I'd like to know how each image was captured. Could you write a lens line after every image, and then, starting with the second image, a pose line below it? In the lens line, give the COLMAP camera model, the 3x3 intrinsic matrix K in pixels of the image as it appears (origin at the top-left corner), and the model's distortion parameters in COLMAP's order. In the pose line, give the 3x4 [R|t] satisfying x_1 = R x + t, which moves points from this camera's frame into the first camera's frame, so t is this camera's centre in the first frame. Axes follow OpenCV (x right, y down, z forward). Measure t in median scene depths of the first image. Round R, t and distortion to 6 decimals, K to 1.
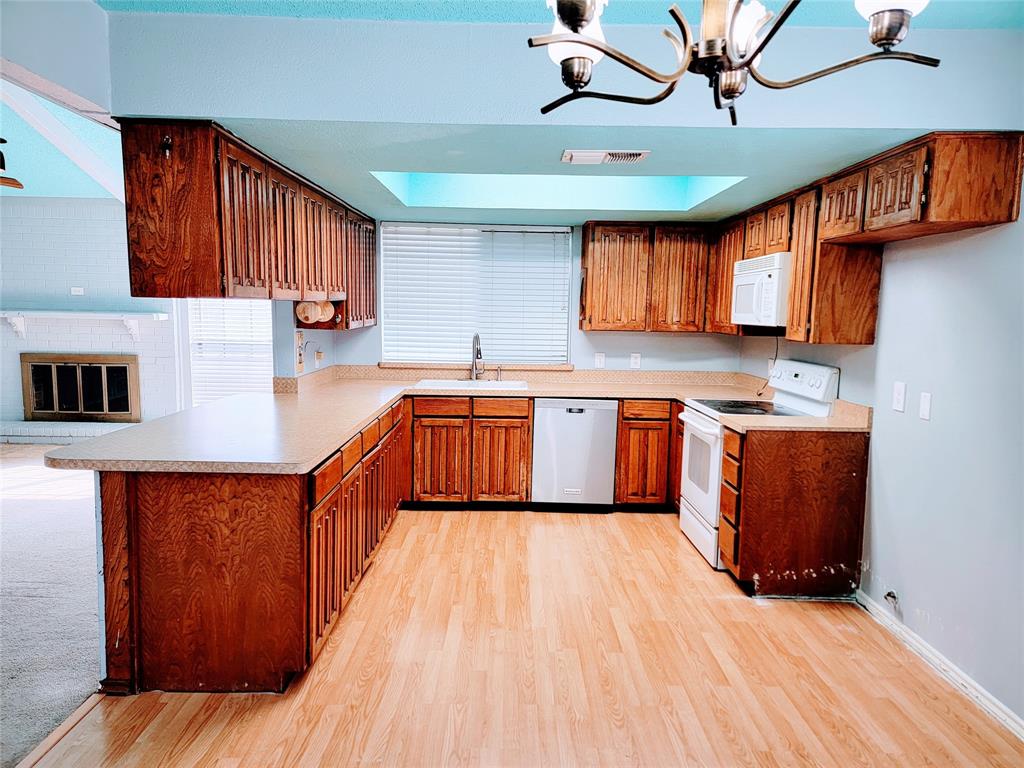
lens RADIAL K [[706.6, 0, 518.8], [0, 706.6, 388.8], [0, 0, 1]] dist [0.039075, -0.008210]
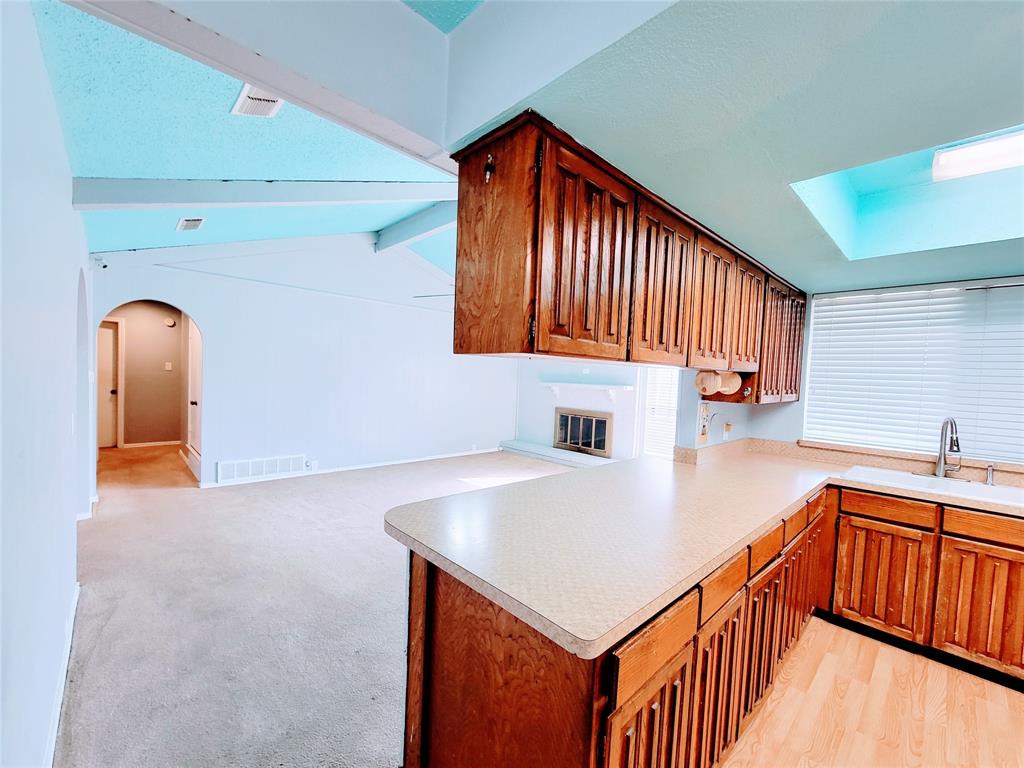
lens RADIAL K [[420.1, 0, 514.7], [0, 420.1, 396.6], [0, 0, 1]] dist [-0.002990, 0.002426]
pose [[0.686871, 0.043000, -0.725506, -0.058690], [-0.108098, 0.993189, -0.043476, -0.032474], [0.718695, 0.108288, 0.686841, 0.368371]]
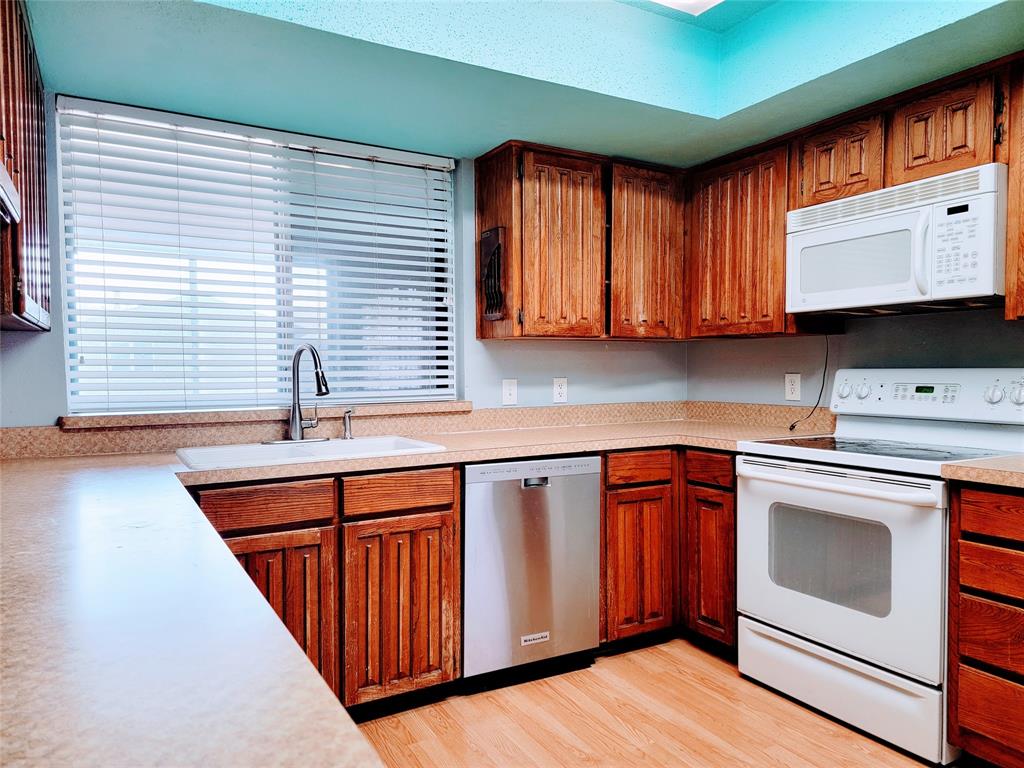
lens RADIAL K [[706.6, 0, 511.9], [0, 706.6, 390.0], [0, 0, 1]] dist [0.039075, -0.008210]
pose [[0.869649, -0.039359, 0.492098, -0.190126], [0.078031, 0.995245, -0.058295, -0.008121], [-0.487464, 0.089095, 0.868586, 0.539390]]
